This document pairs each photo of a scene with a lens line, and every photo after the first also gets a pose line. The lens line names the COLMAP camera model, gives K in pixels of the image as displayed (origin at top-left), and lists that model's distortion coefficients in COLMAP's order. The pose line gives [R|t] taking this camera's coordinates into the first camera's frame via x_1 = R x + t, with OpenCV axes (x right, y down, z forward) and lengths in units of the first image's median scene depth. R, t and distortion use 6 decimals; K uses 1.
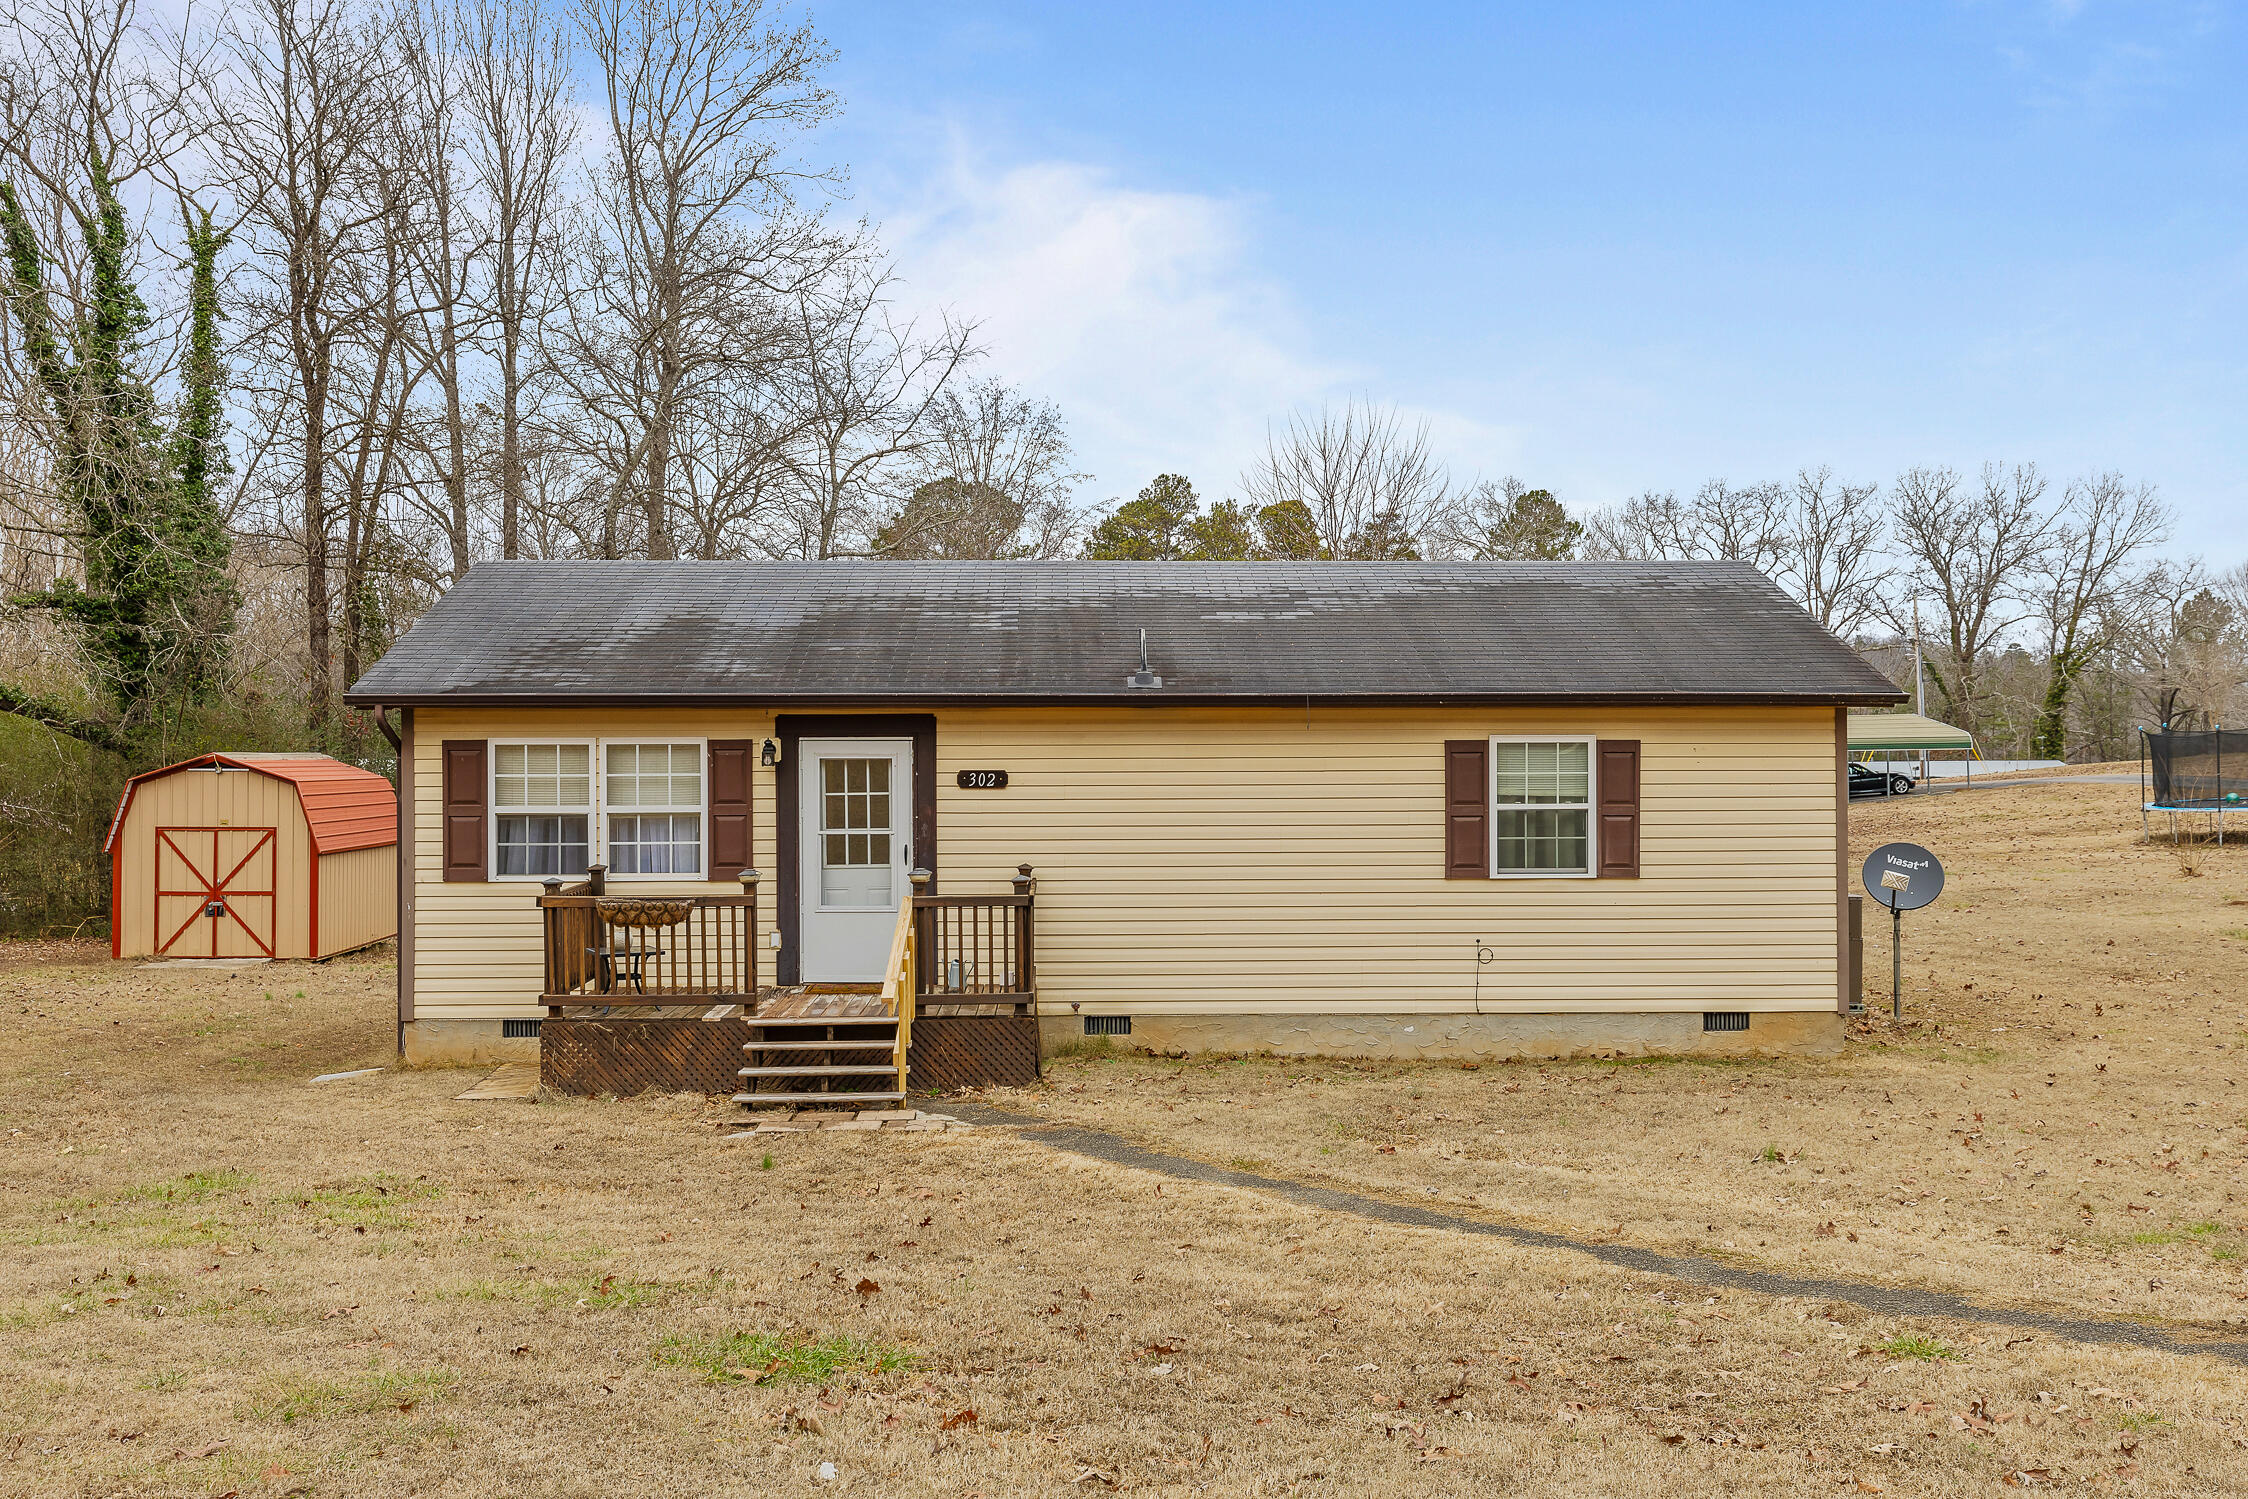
lens RADIAL K [[2164.9, 0, 1124.0], [0, 2164.9, 749.5], [0, 0, 1]] dist [0.001484, -0.005275]
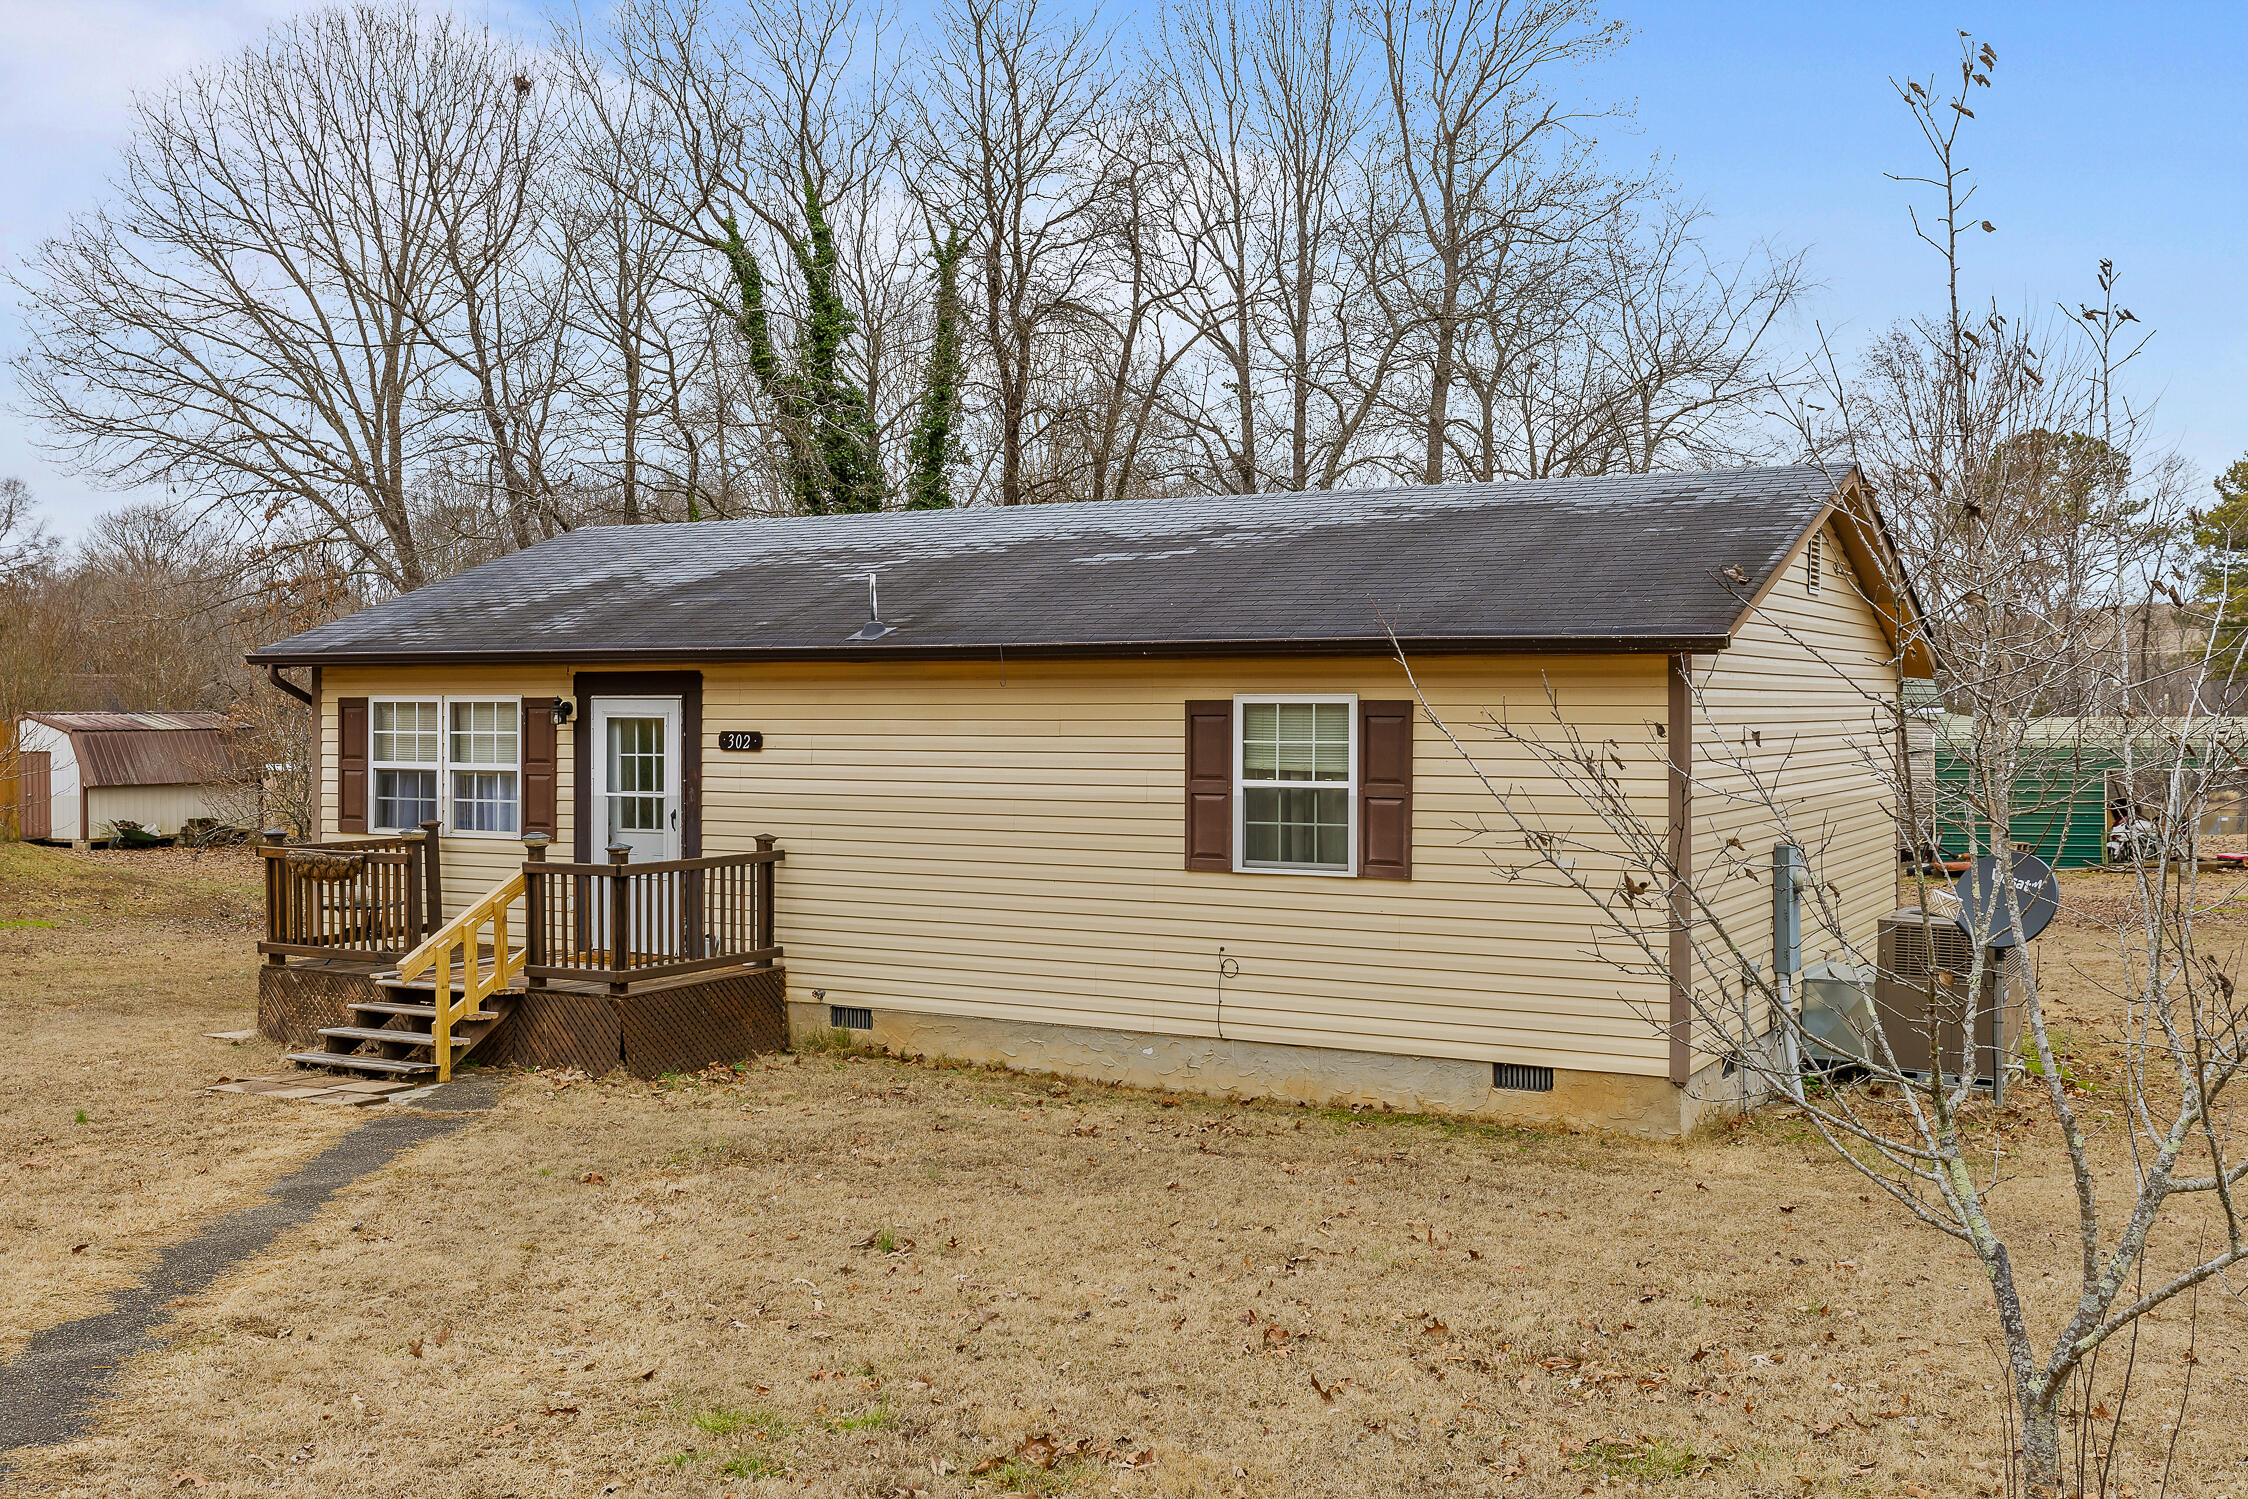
lens RADIAL K [[2164.9, 0, 1124.0], [0, 2164.9, 749.5], [0, 0, 1]] dist [0.001484, -0.005275]
pose [[0.856033, 0.013953, -0.516732, 0.550575], [-0.009630, 0.999893, 0.011046, 0.005572], [0.516831, -0.004479, 0.856076, 0.293319]]
